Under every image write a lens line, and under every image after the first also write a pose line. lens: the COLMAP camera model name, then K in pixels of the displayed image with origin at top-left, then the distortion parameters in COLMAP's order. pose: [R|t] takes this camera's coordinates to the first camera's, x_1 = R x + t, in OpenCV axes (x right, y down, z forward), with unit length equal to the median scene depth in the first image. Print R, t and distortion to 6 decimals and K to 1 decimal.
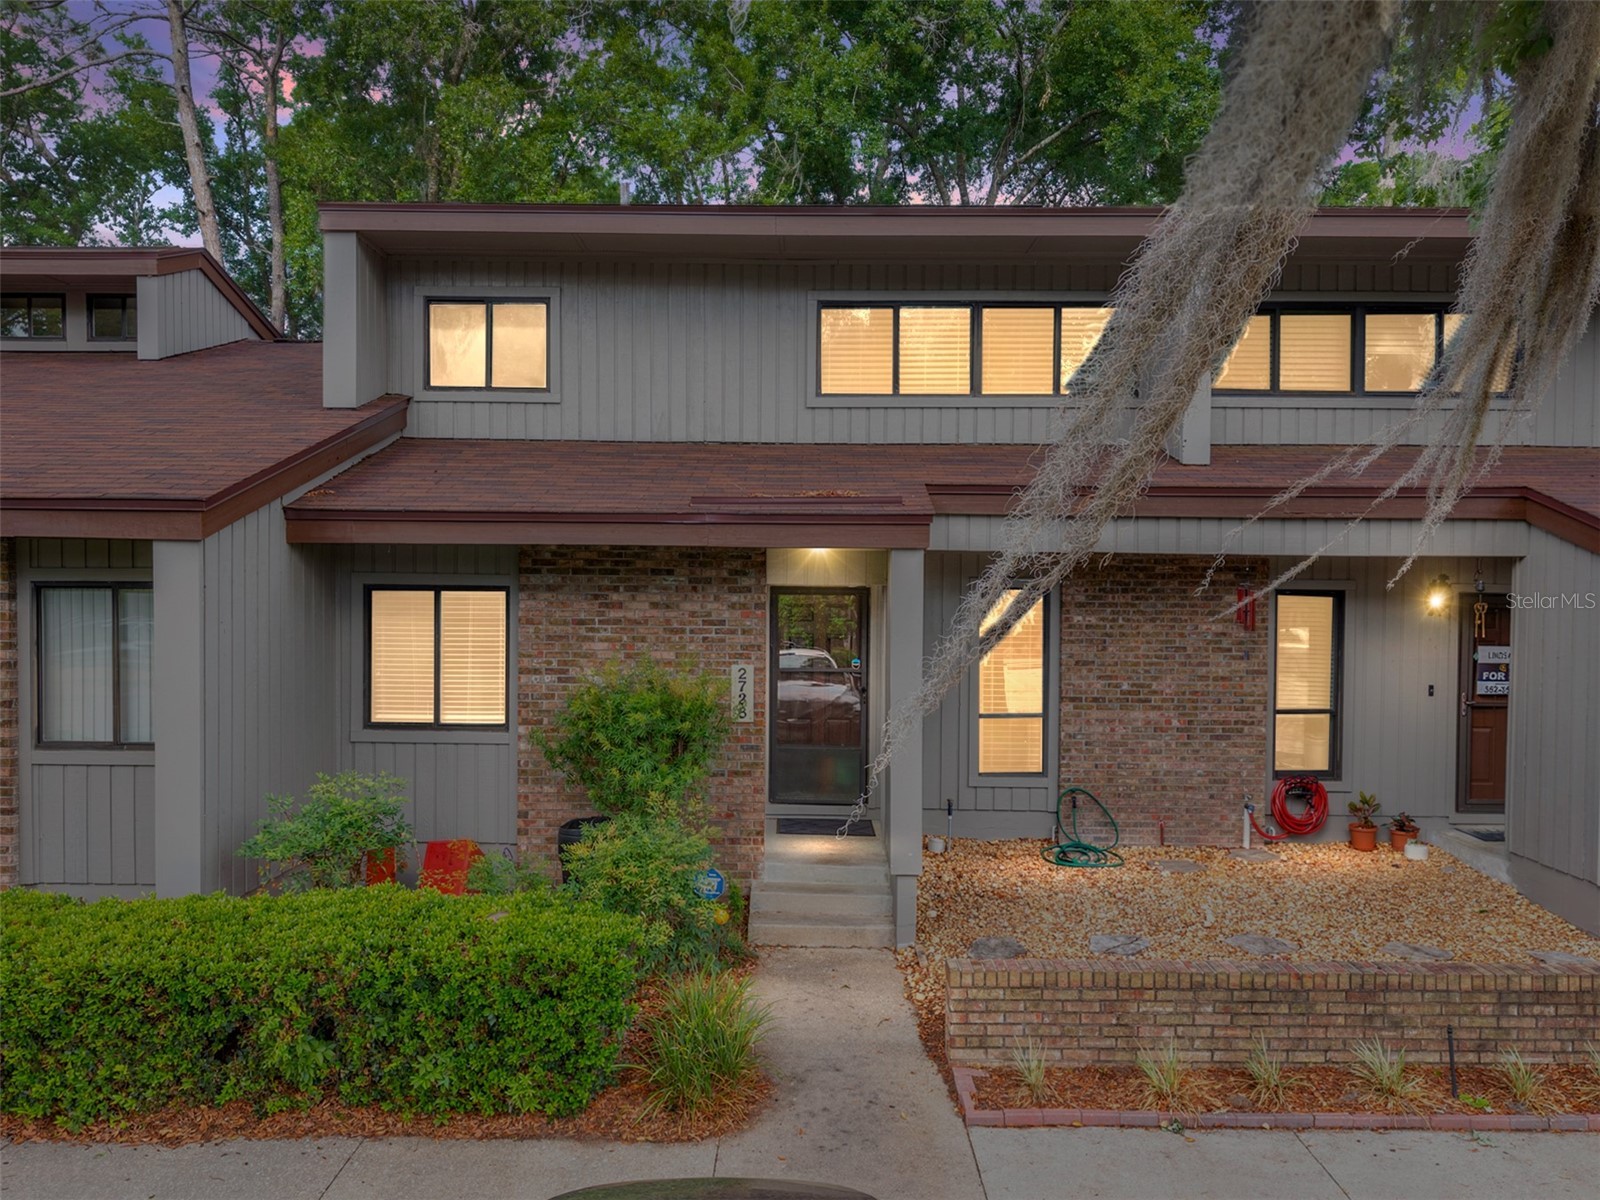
lens RADIAL K [[1057.3, 0, 800.0], [0, 1057.3, 600.0], [0, 0, 1]] dist [-0.028426, -0.000342]
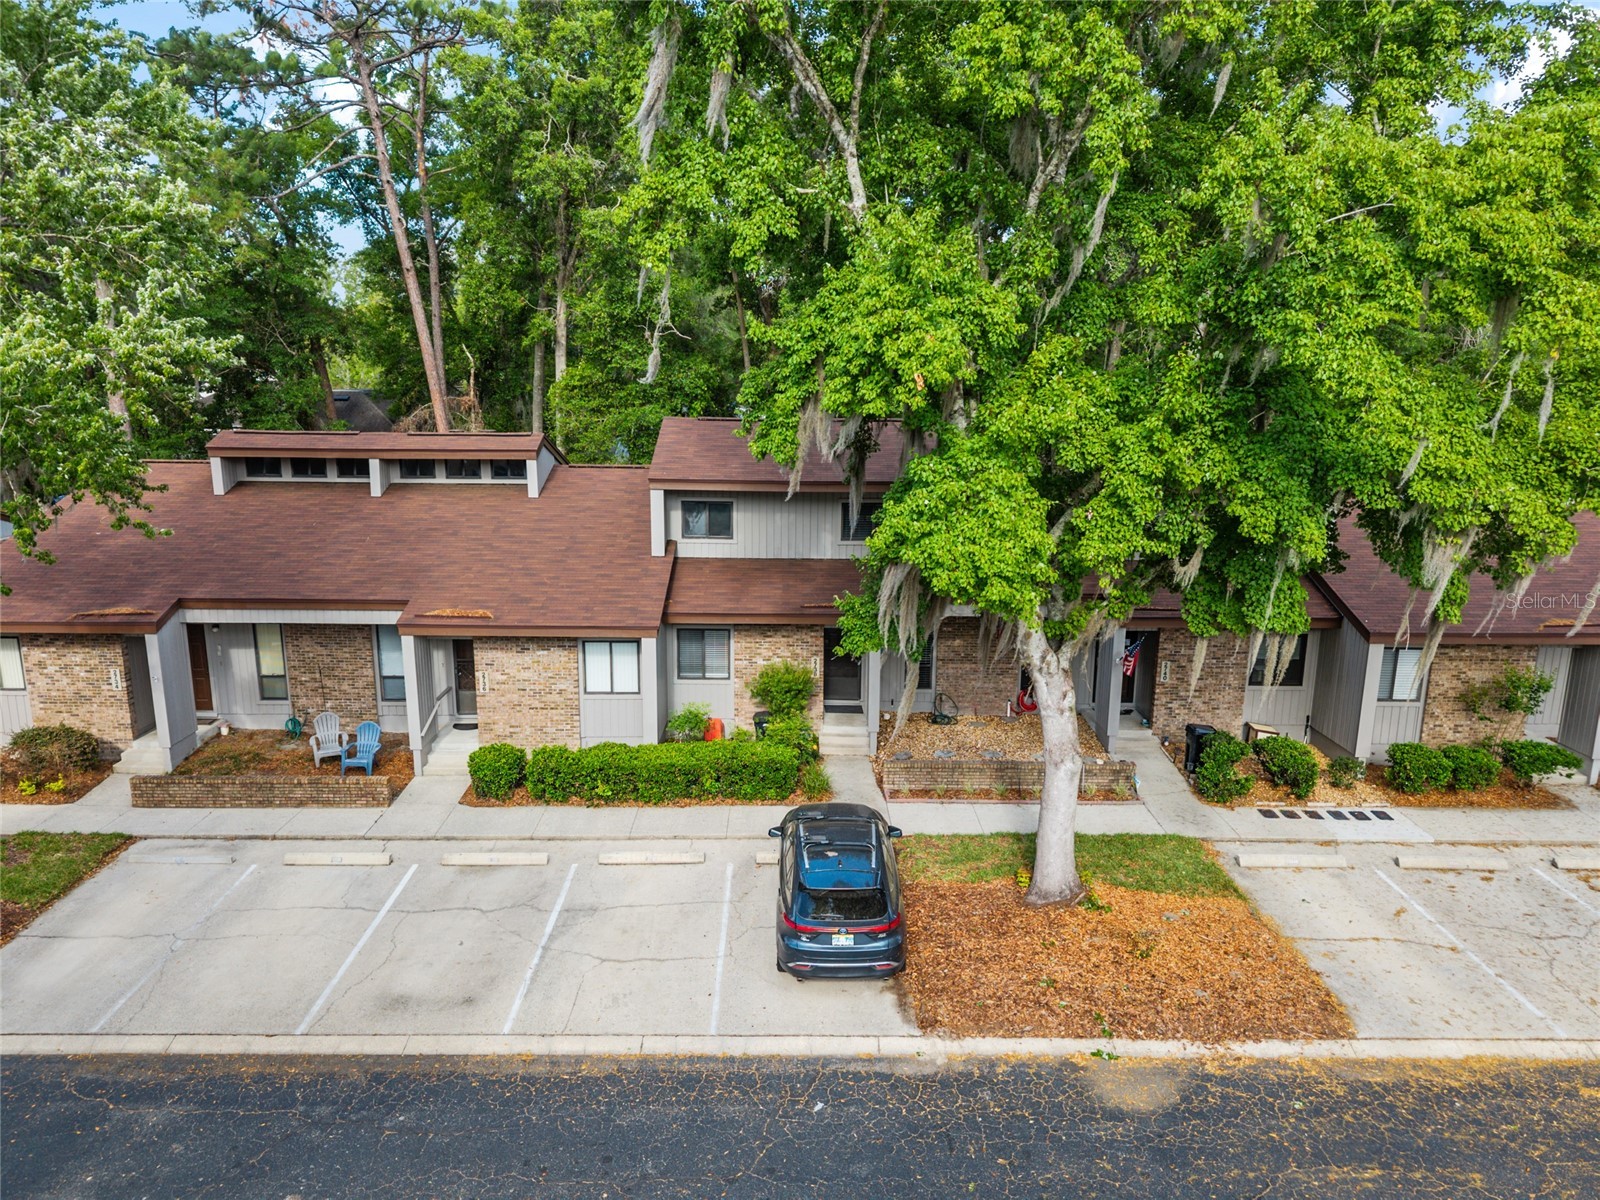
lens RADIAL K [[1057.3, 0, 800.0], [0, 1057.3, 600.0], [0, 0, 1]] dist [-0.028426, -0.000342]
pose [[0.999955, -0.000493, 0.009442, -0.174805], [-0.001320, 0.981586, 0.191015, -0.889227], [-0.009363, -0.191018, 0.981542, -2.446443]]
